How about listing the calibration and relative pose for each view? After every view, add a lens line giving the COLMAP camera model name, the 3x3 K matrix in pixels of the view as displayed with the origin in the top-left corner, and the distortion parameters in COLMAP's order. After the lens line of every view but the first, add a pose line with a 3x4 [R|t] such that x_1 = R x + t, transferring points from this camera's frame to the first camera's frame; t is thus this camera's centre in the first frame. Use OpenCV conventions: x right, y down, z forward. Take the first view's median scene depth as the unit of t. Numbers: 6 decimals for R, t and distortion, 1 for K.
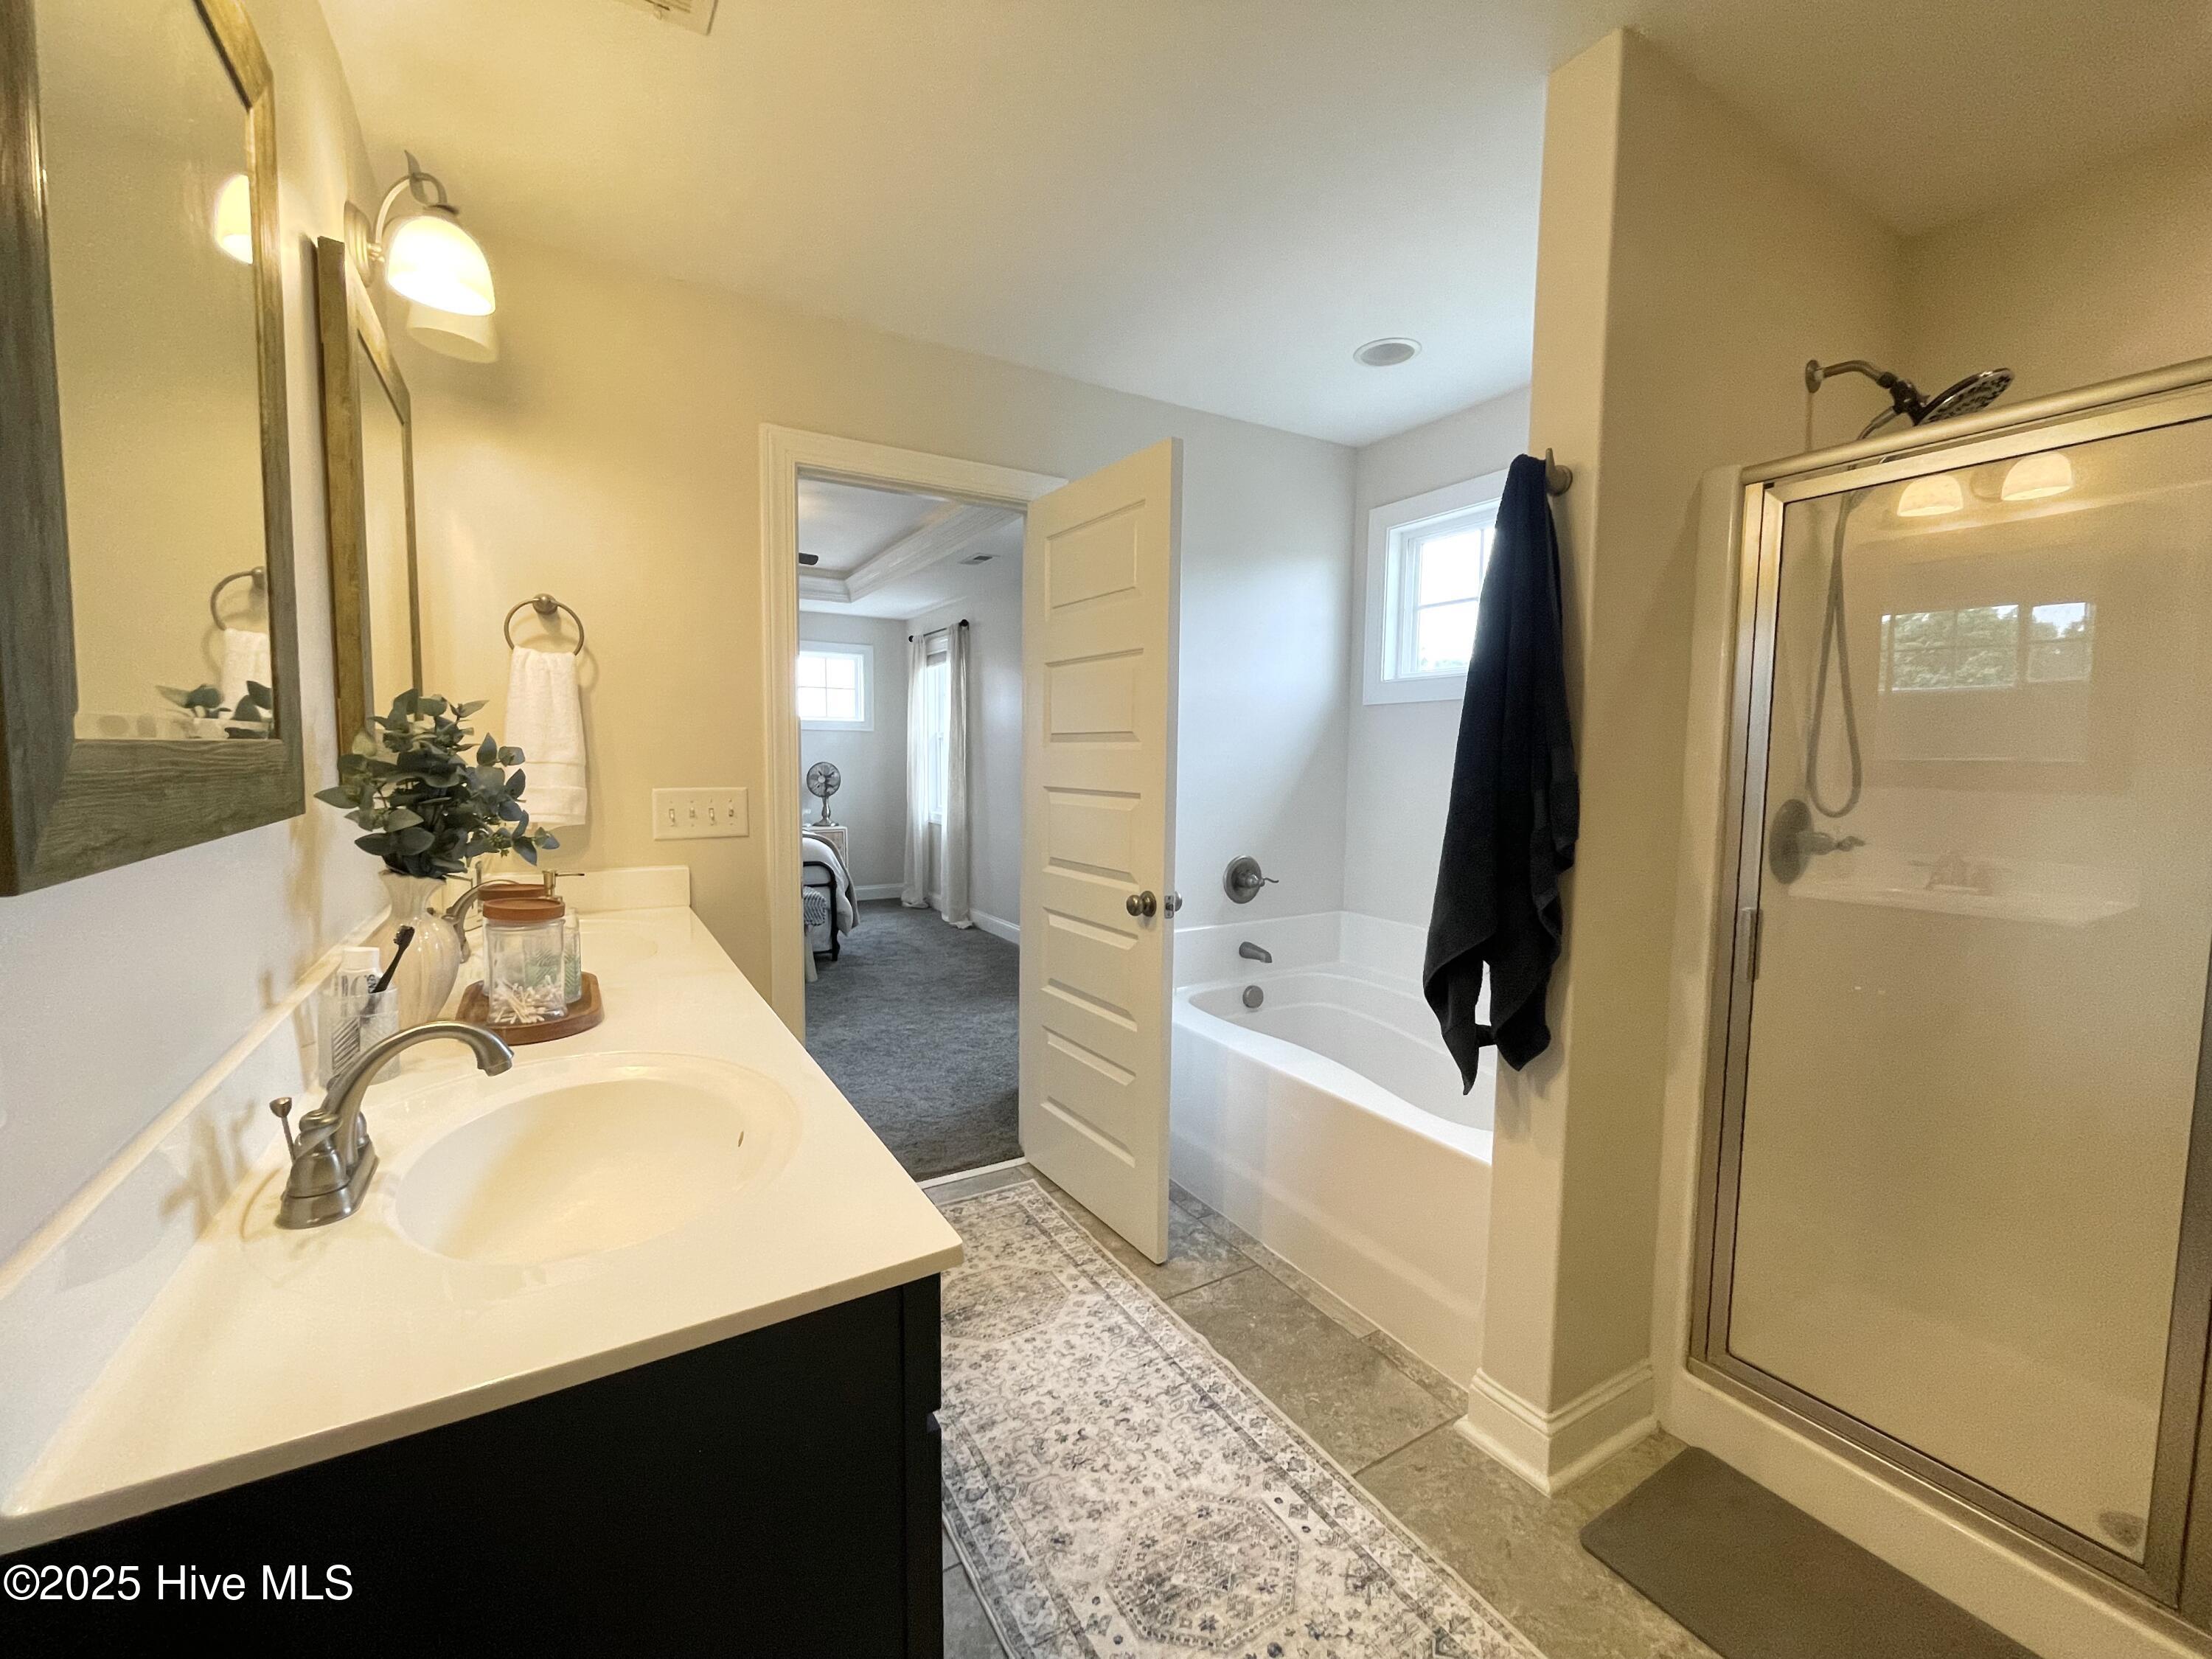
lens RADIAL K [[891.2, 0, 1106.5], [0, 891.2, 821.4], [0, 0, 1]] dist [-0.000568, -0.000268]
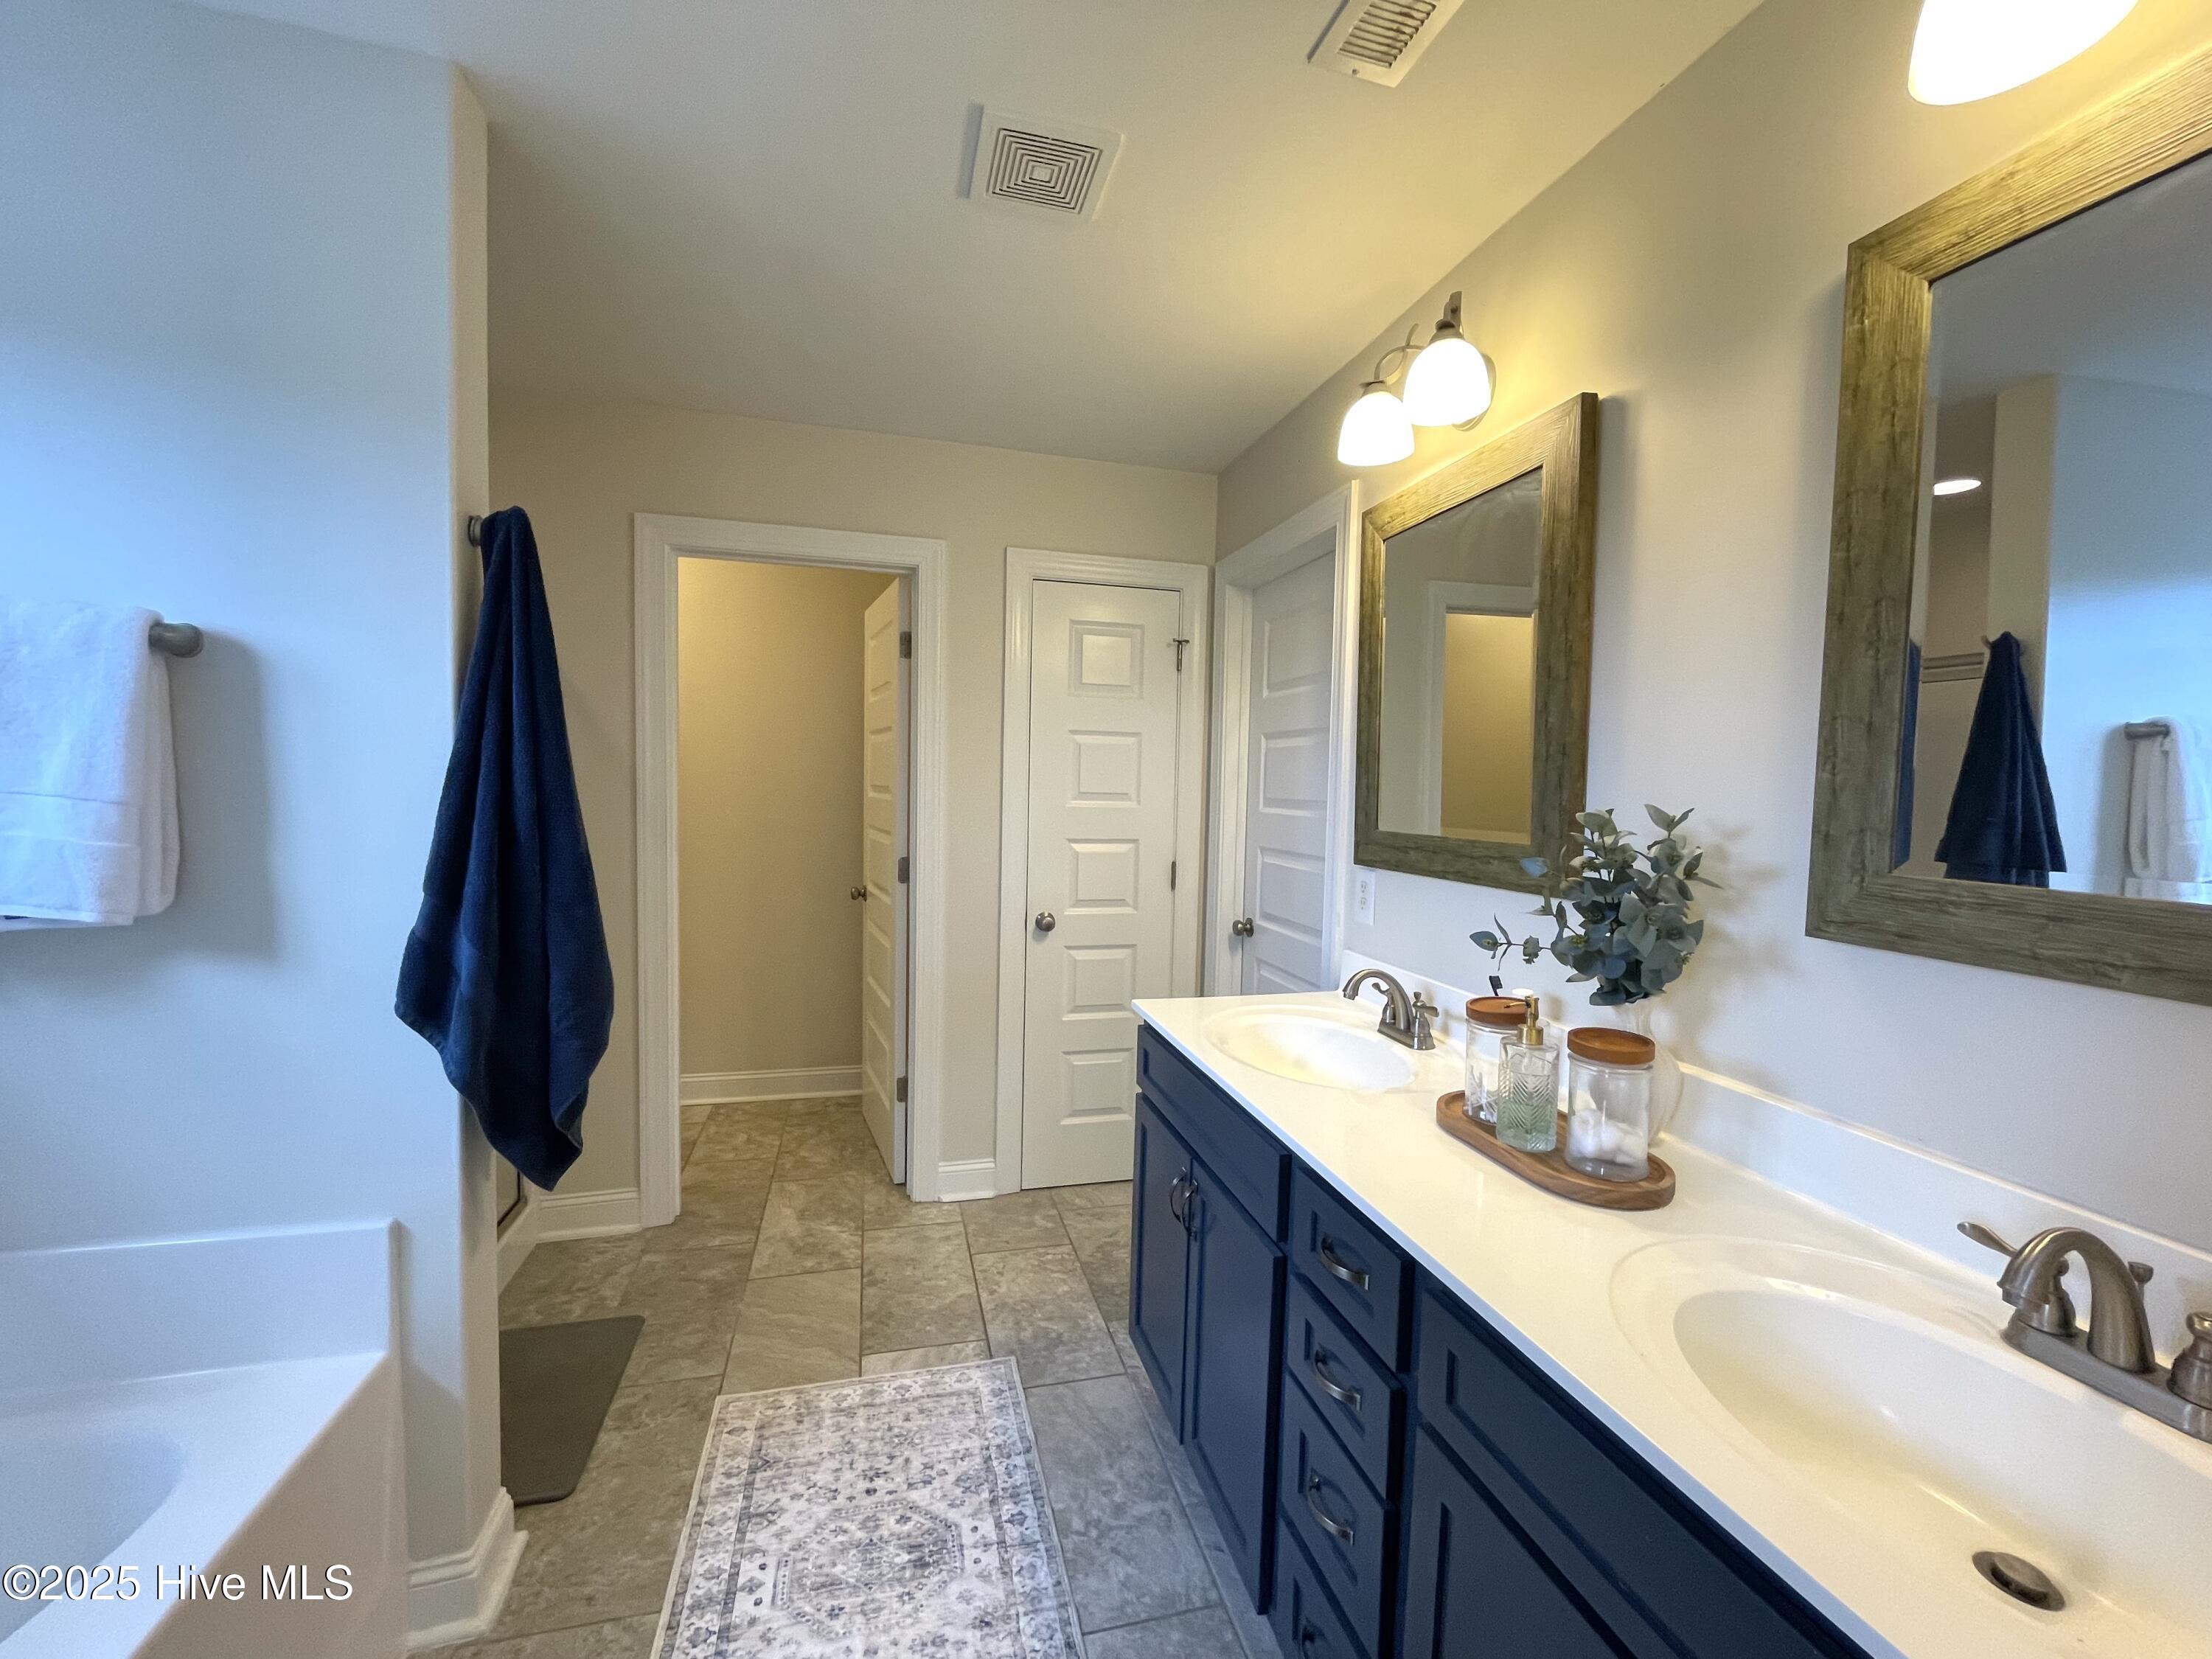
lens RADIAL K [[891.2, 0, 1105.8], [0, 891.2, 832.0], [0, 0, 1]] dist [-0.000568, -0.000268]
pose [[-0.958160, -0.049530, 0.281915, -0.432329], [-0.012767, 0.991330, 0.130775, -0.211471], [-0.285948, 0.121704, -0.950485, 1.852919]]
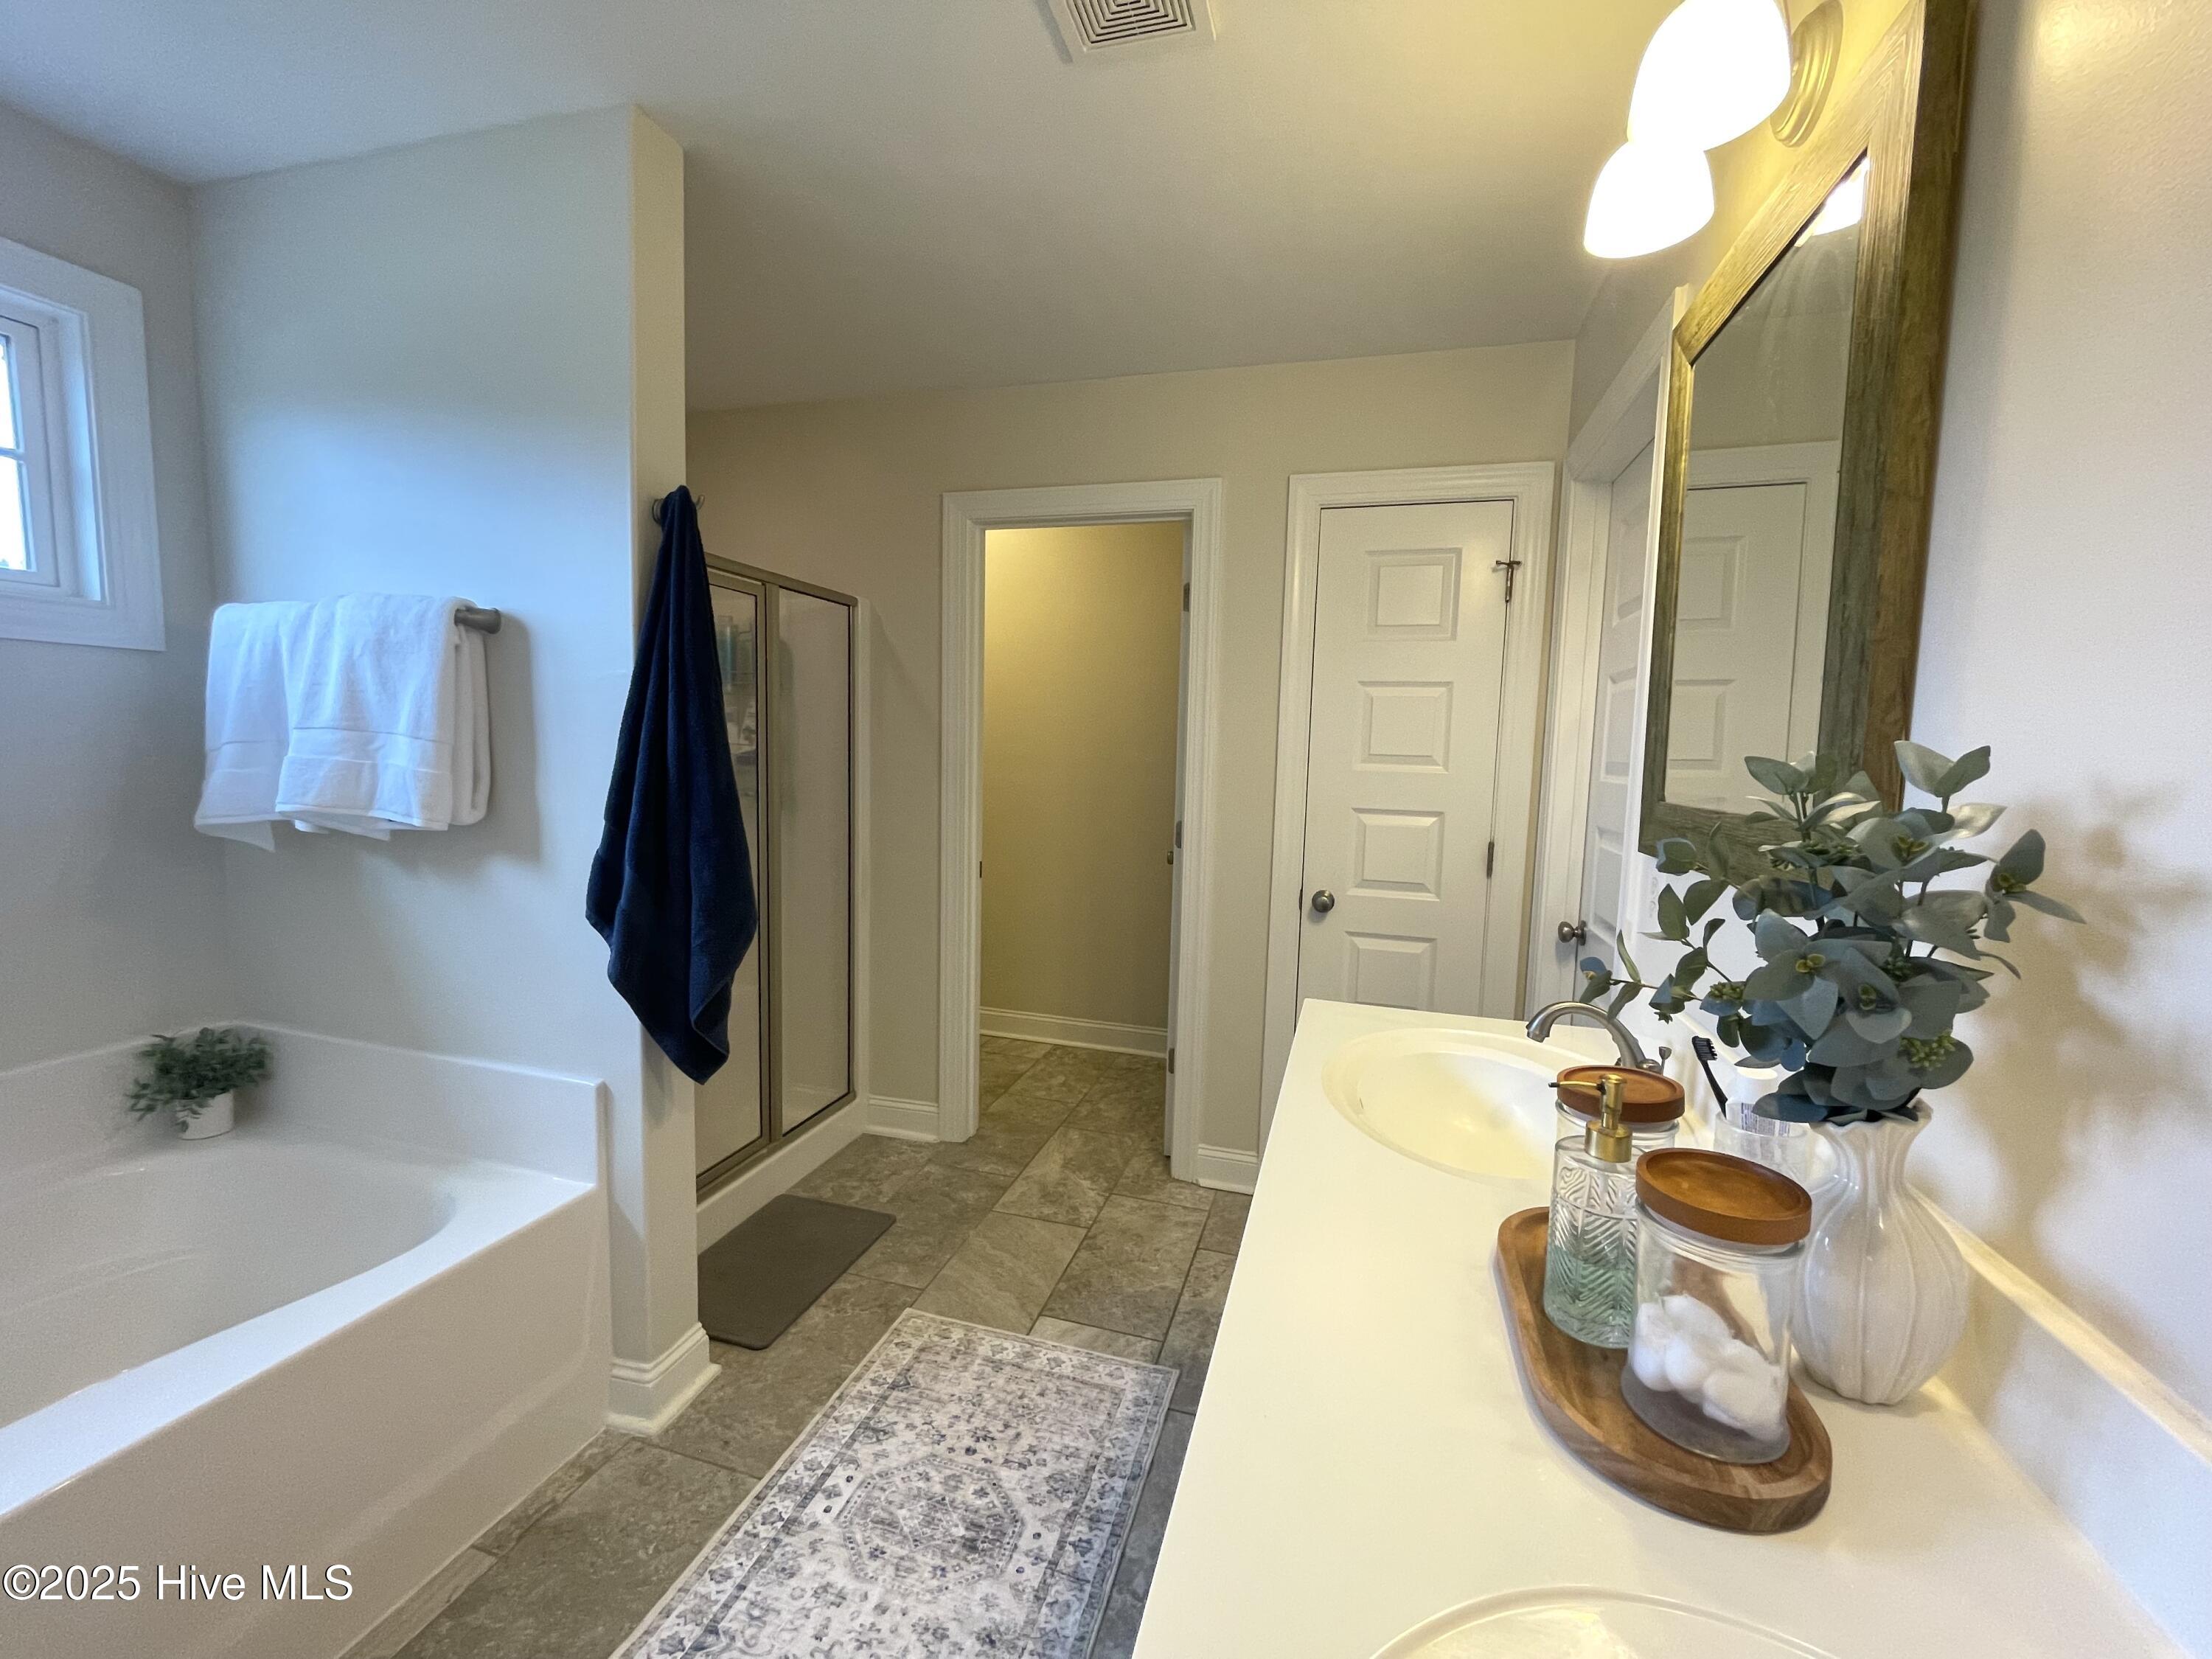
lens RADIAL K [[891.2, 0, 1113.7], [0, 891.2, 830.6], [0, 0, 1]] dist [-0.000568, -0.000268]
pose [[-0.677159, -0.100379, 0.728958, -0.747059], [0.019190, 0.987906, 0.153863, -0.163019], [-0.735586, 0.118179, -0.667044, 1.459894]]
